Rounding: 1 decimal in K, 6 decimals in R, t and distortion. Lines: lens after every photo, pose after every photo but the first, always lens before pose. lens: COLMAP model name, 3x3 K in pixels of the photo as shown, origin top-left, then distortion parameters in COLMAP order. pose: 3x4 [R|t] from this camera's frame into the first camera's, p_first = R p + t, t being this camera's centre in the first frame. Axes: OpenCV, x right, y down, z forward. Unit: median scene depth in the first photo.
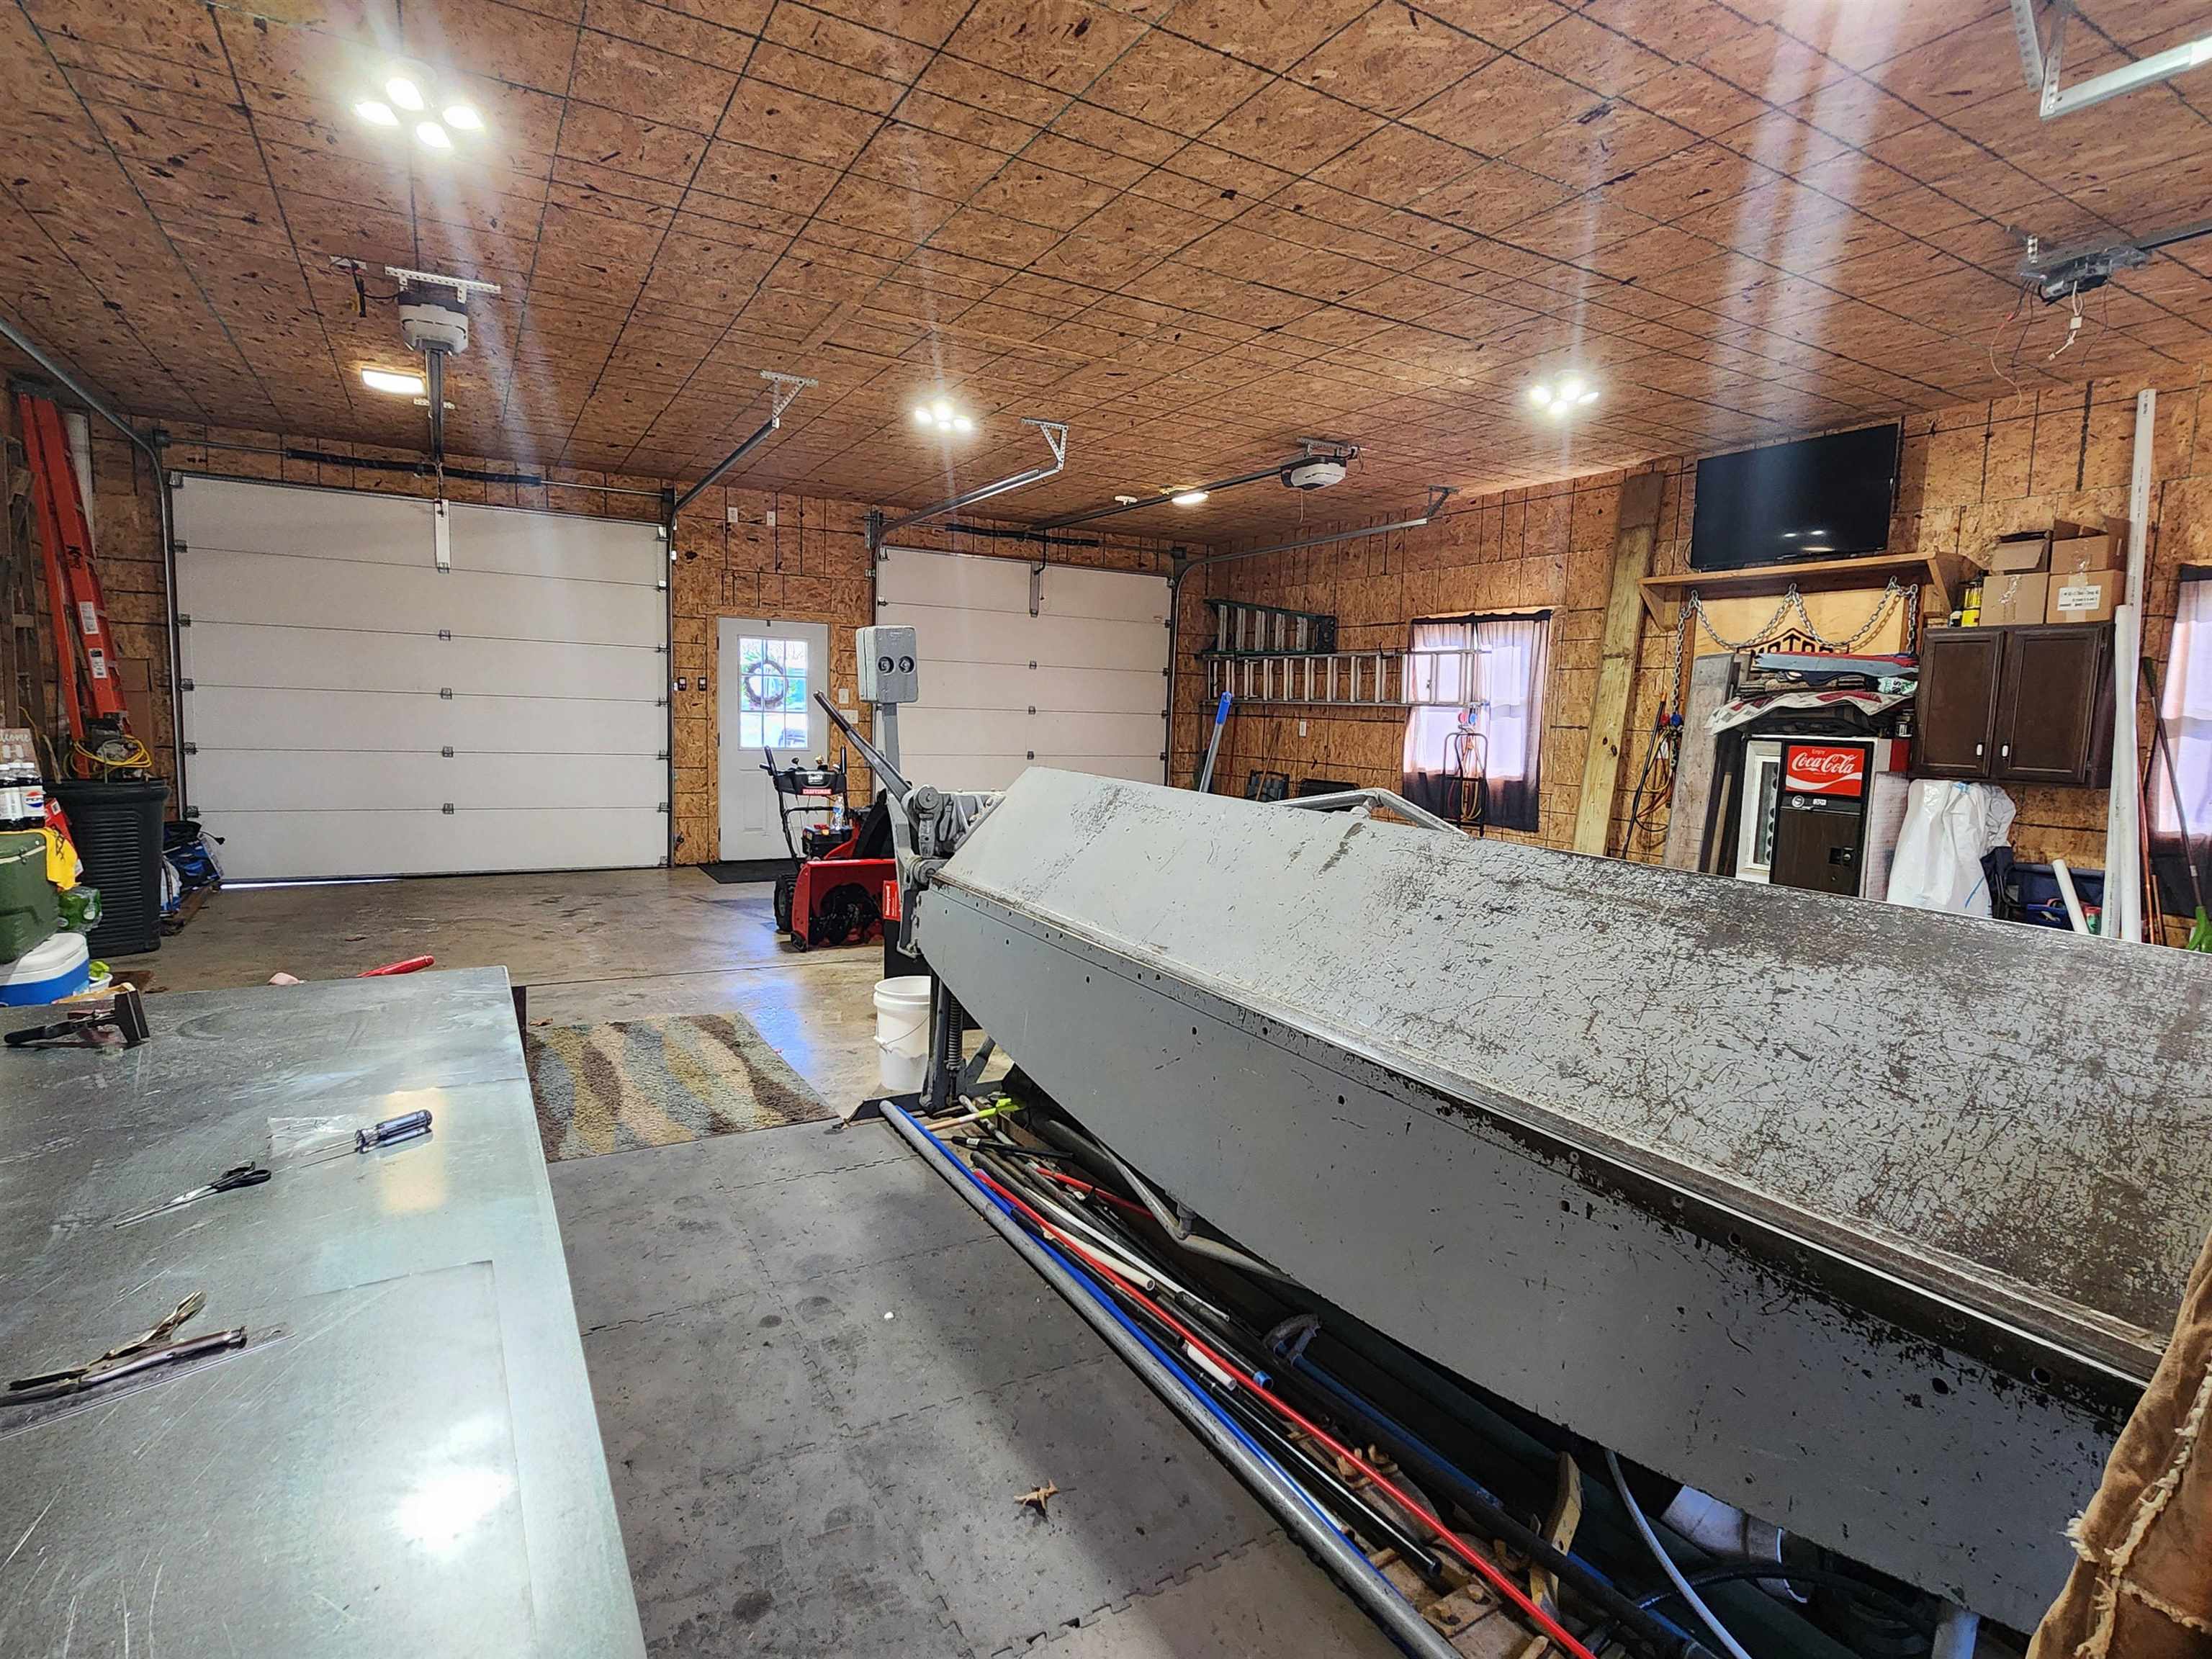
lens RADIAL K [[1300.6, 0, 1105.2], [0, 1300.6, 843.7], [0, 0, 1]] dist [-0.002468, -0.001130]
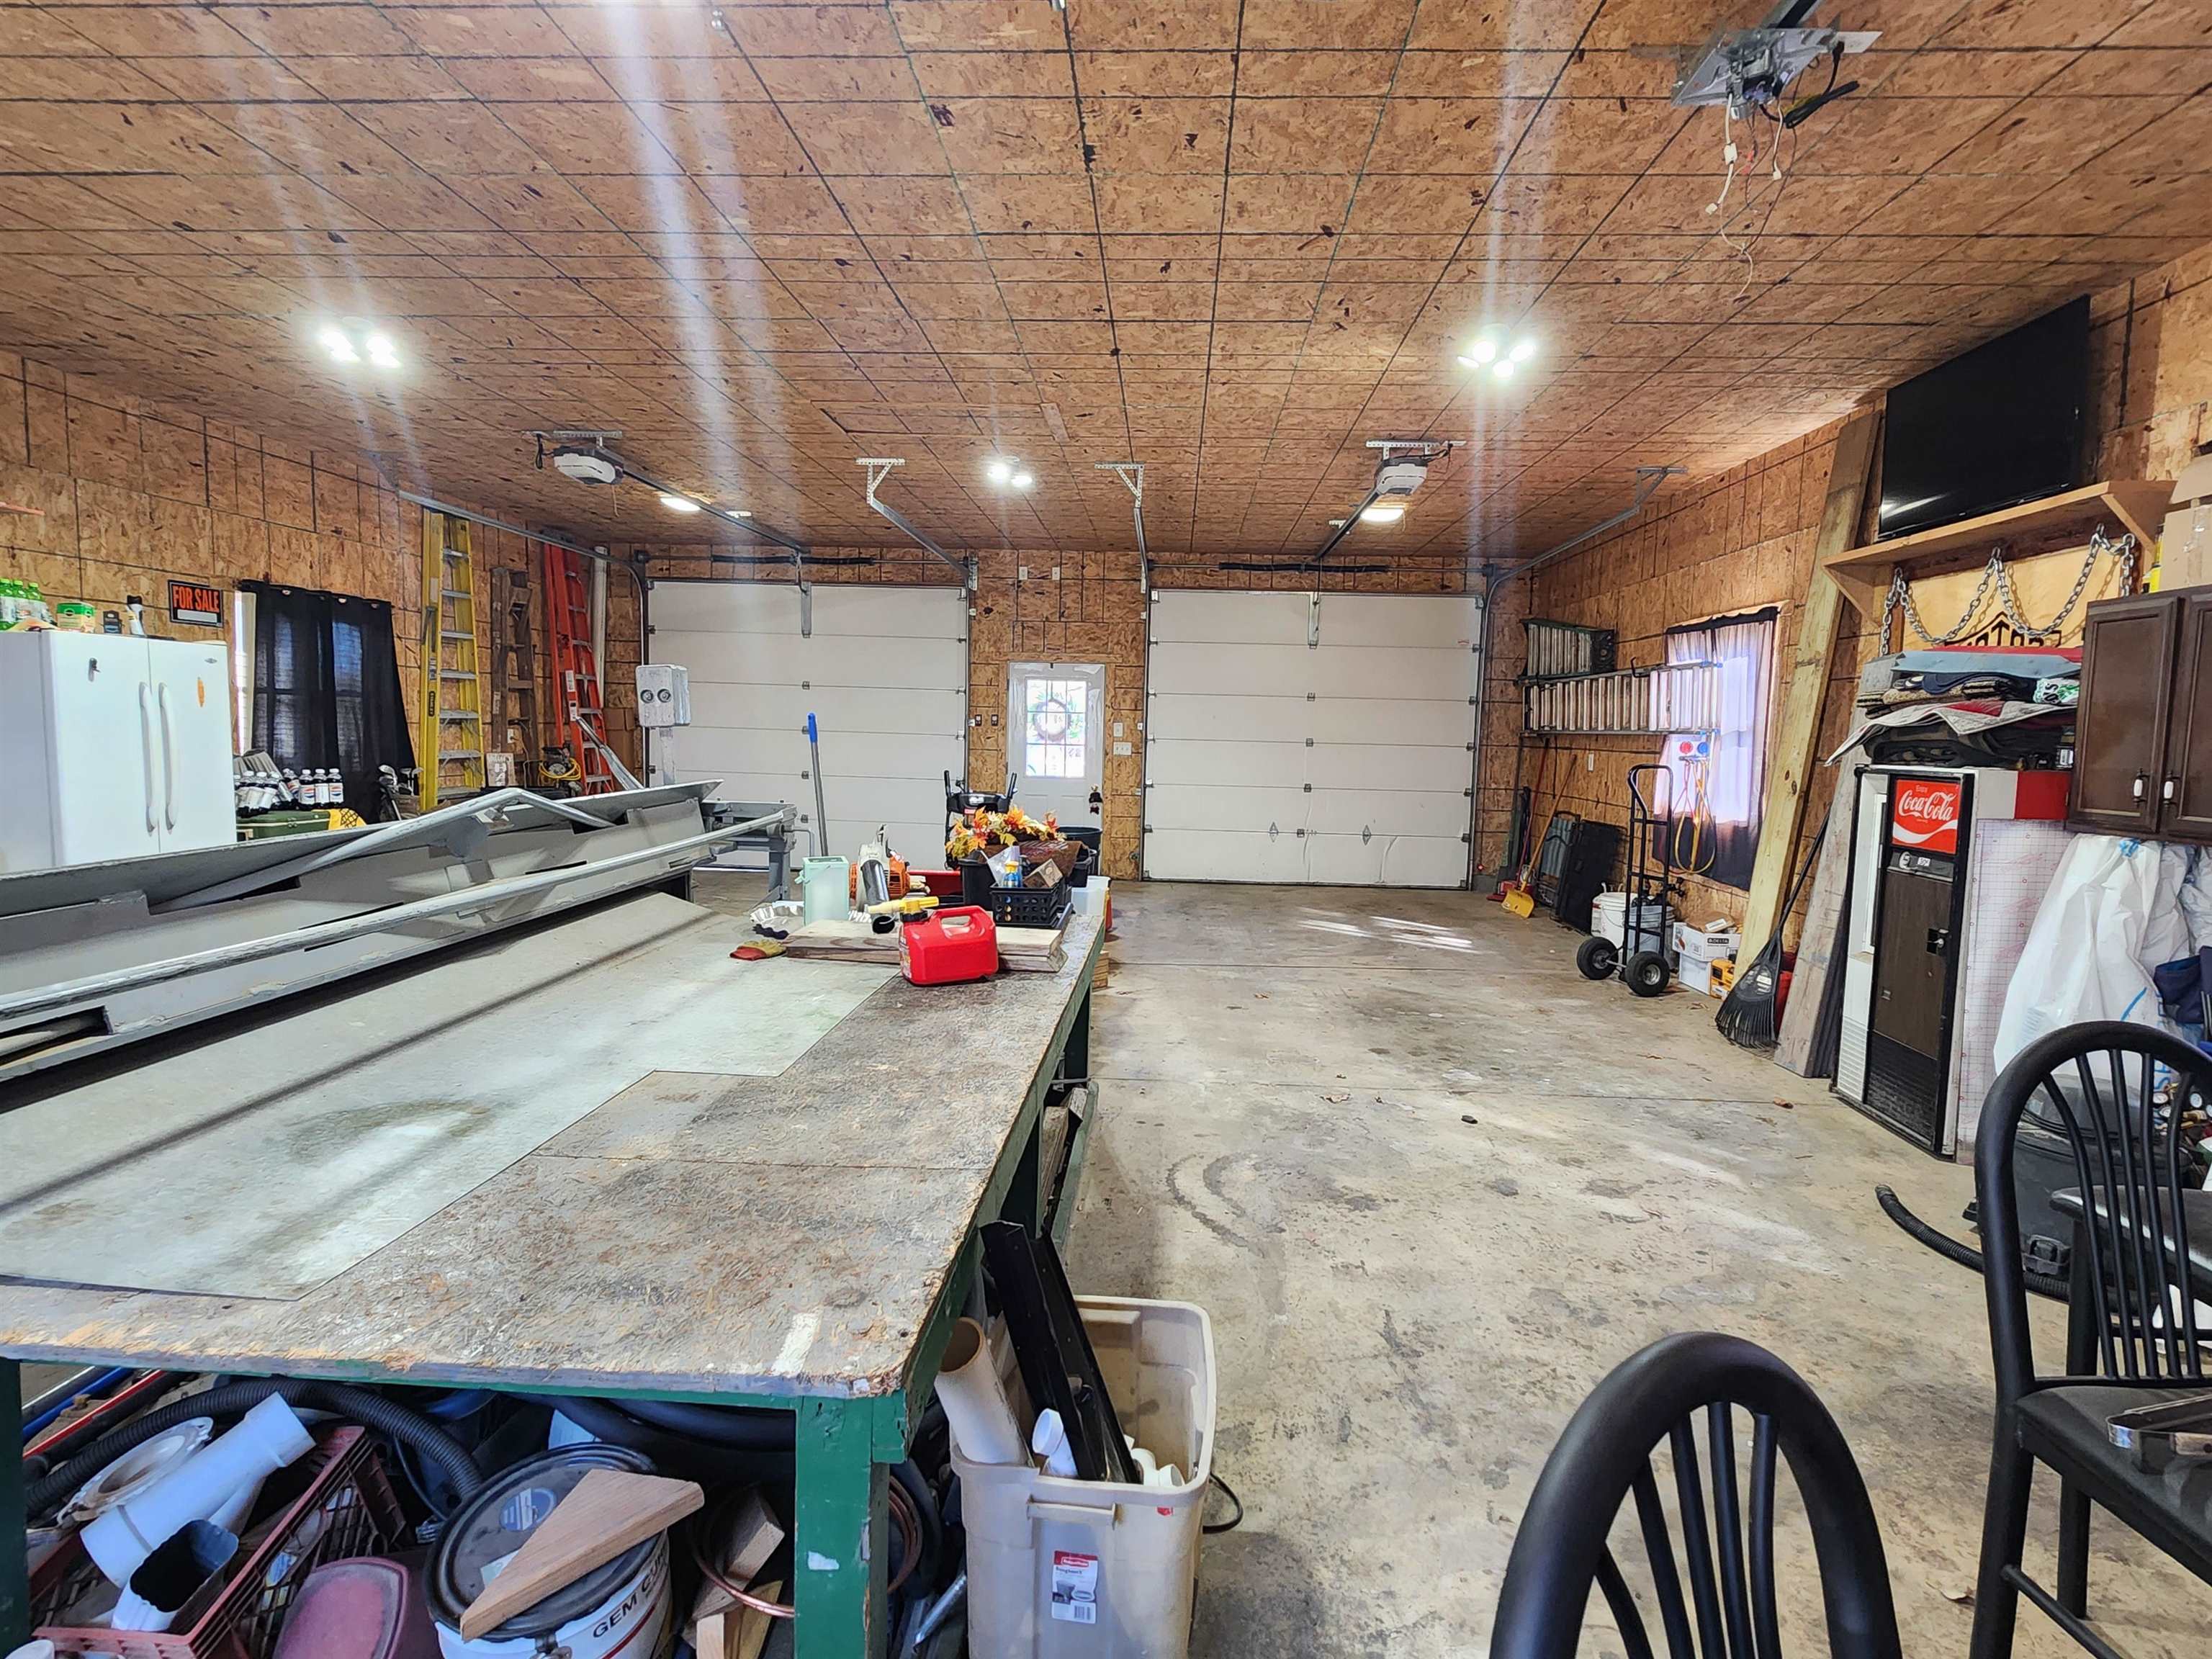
lens RADIAL K [[1300.6, 0, 1105.2], [0, 1300.6, 843.7], [0, 0, 1]] dist [-0.002468, -0.001130]
pose [[0.791363, 0.042133, -0.609893, 0.529746], [-0.062466, 0.997974, -0.012110, -0.005067], [0.608147, 0.047681, 0.792391, 0.157693]]
